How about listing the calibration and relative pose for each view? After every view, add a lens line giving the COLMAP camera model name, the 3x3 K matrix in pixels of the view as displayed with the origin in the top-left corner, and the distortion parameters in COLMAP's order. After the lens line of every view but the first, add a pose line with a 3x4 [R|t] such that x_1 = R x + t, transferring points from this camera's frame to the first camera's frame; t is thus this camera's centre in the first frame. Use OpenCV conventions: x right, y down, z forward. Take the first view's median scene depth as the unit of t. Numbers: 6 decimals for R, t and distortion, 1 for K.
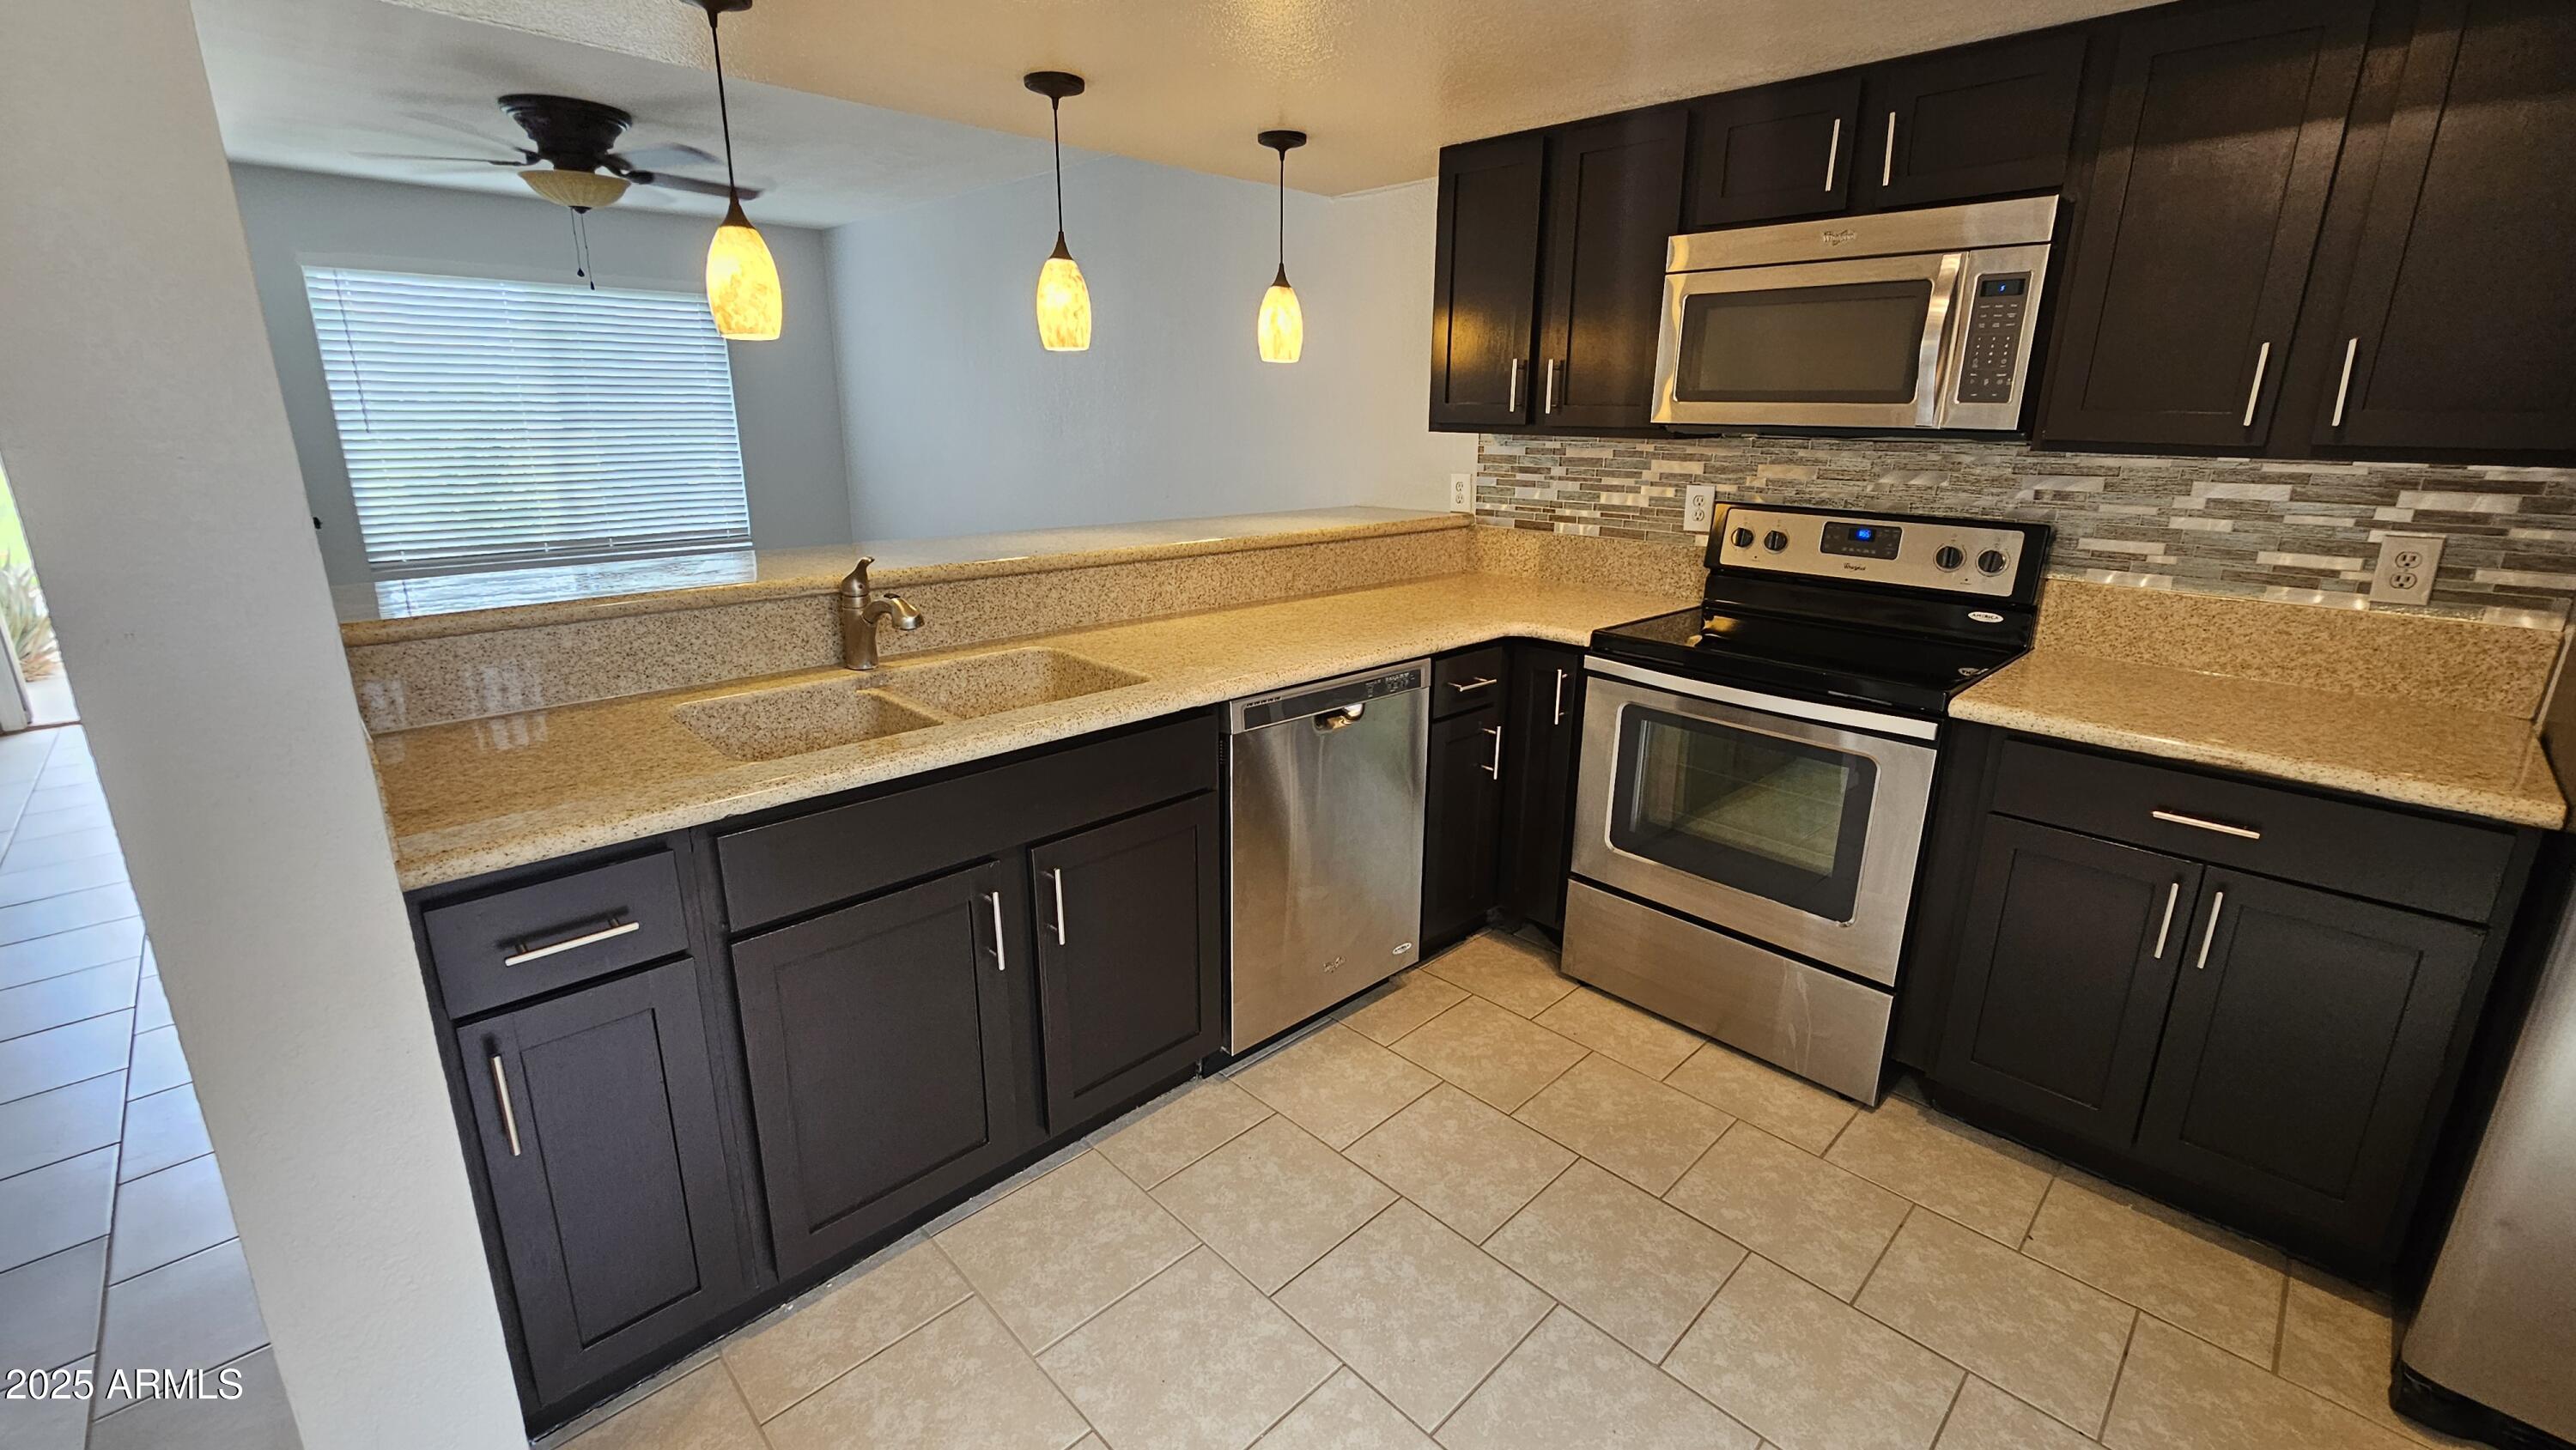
lens RADIAL K [[1050.6, 0, 1306.0], [0, 1050.6, 703.6], [0, 0, 1]] dist [-0.006241, 0.001142]
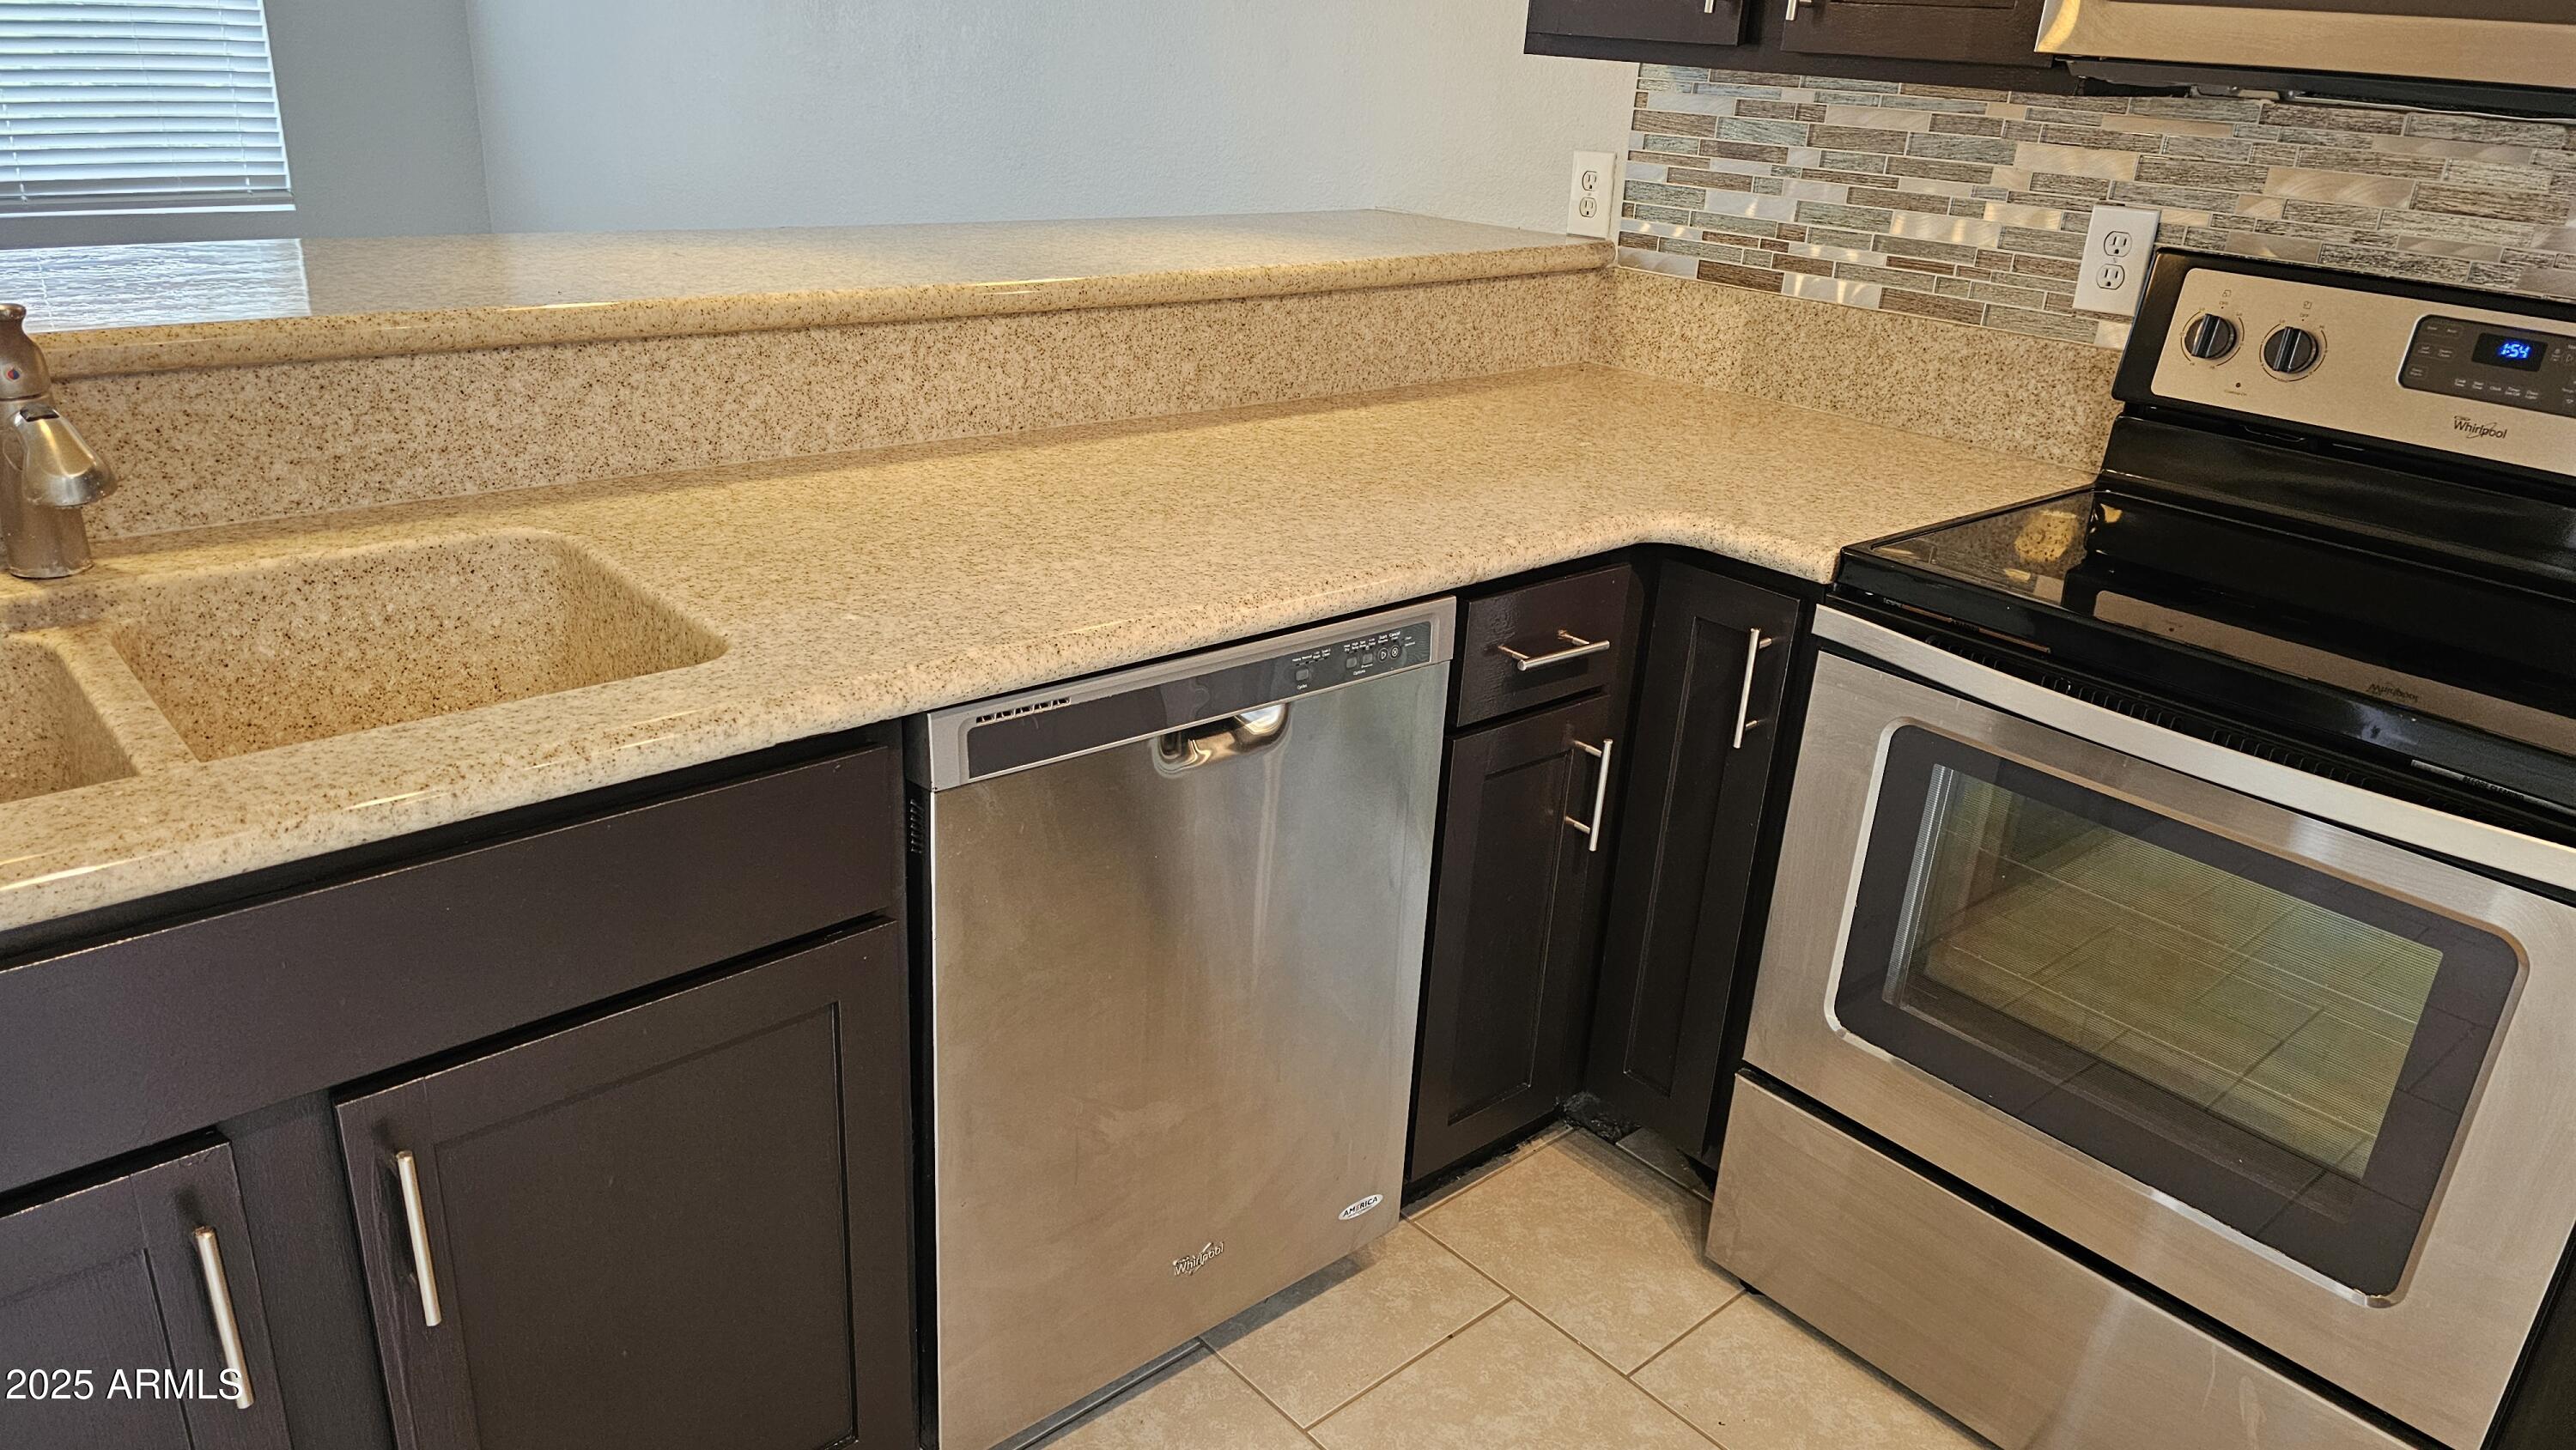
lens RADIAL K [[1722.5, 0, 1302.0], [0, 1722.5, 735.1], [0, 0, 1]] dist [0.073272, -0.083512]
pose [[0.997786, 0.060687, -0.027223, 0.076557], [-0.056869, 0.990645, 0.124049, -0.070560], [0.034497, -0.122226, 0.991903, 0.275993]]
